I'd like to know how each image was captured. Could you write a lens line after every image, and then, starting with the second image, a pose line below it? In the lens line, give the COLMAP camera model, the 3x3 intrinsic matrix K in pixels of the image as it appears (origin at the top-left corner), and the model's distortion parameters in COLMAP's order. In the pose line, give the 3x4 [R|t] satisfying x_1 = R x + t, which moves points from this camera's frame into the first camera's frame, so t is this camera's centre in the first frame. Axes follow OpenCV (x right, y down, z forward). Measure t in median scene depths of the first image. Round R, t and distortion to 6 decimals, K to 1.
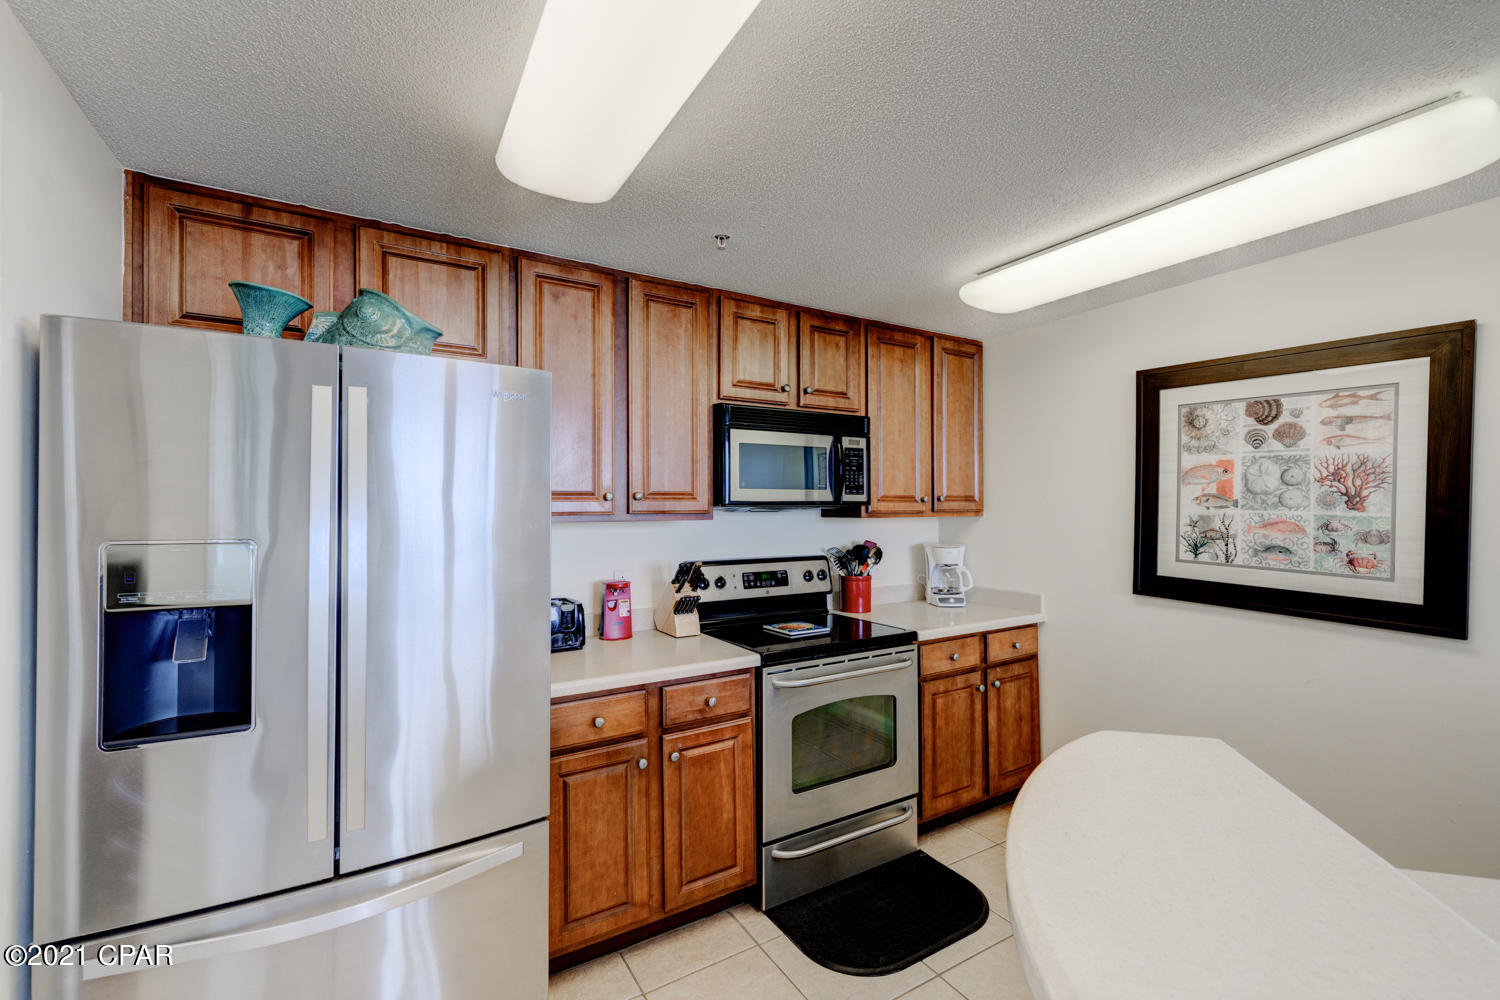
lens RADIAL K [[641.5, 0, 748.5], [0, 641.5, 503.8], [0, 0, 1]] dist [0.015220, 0.000059]
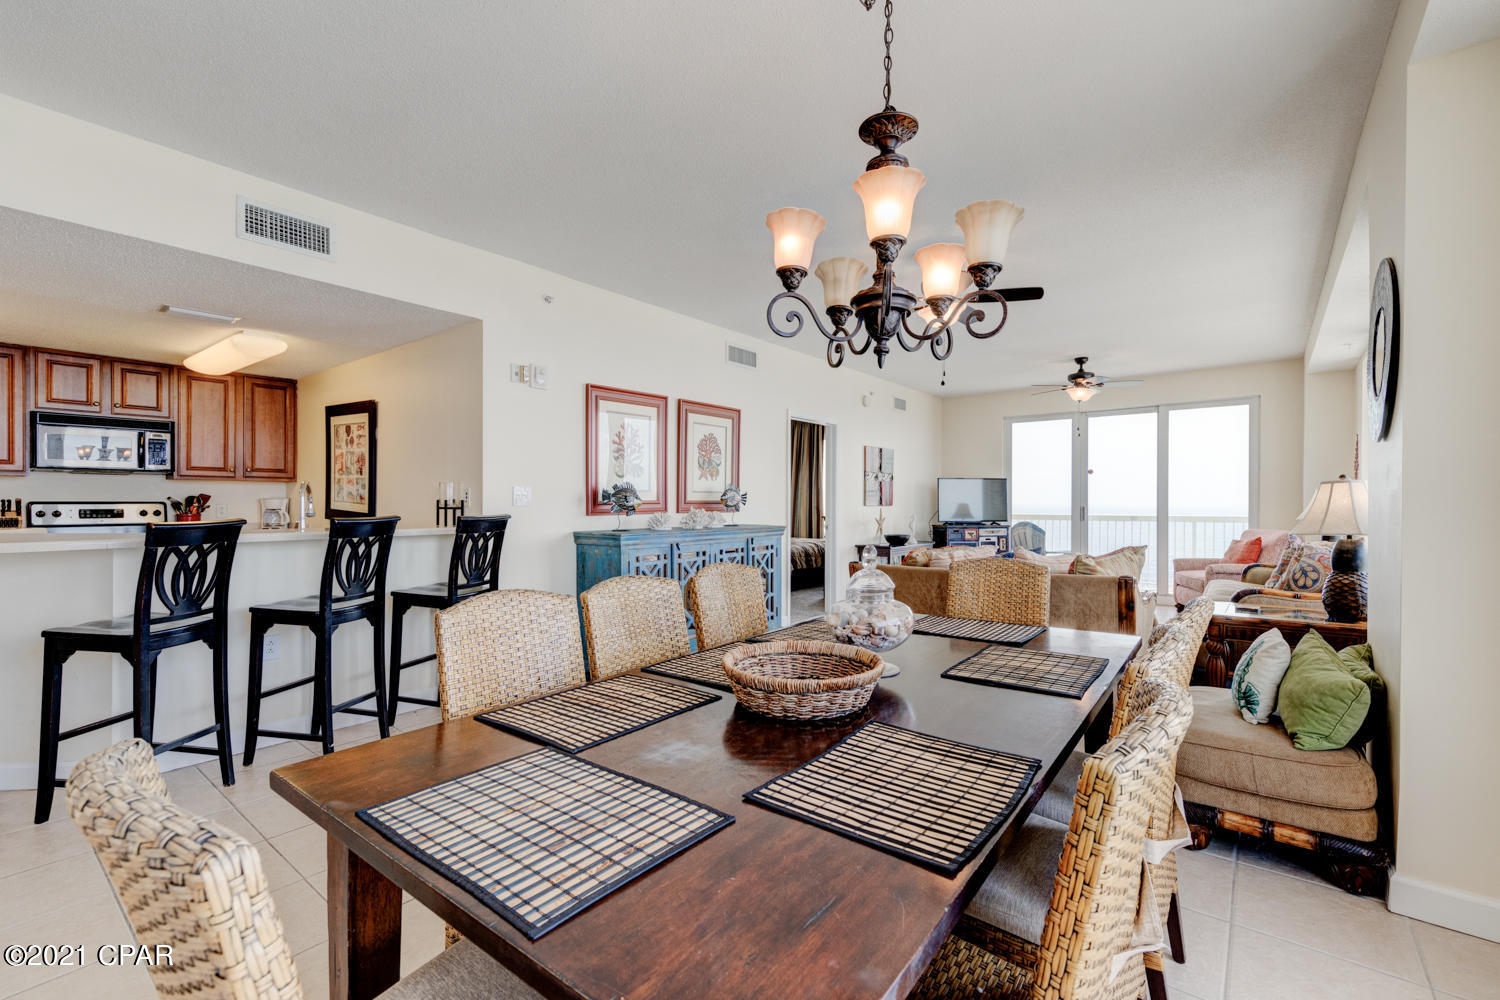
lens RADIAL K [[641.5, 0, 751.7], [0, 641.5, 502.8], [0, 0, 1]] dist [0.015220, 0.000059]
pose [[0.935624, 0.006582, 0.352936, 1.370359], [-0.012629, 0.999810, 0.014835, 0.055010], [-0.352771, -0.018337, 0.935530, -1.630733]]
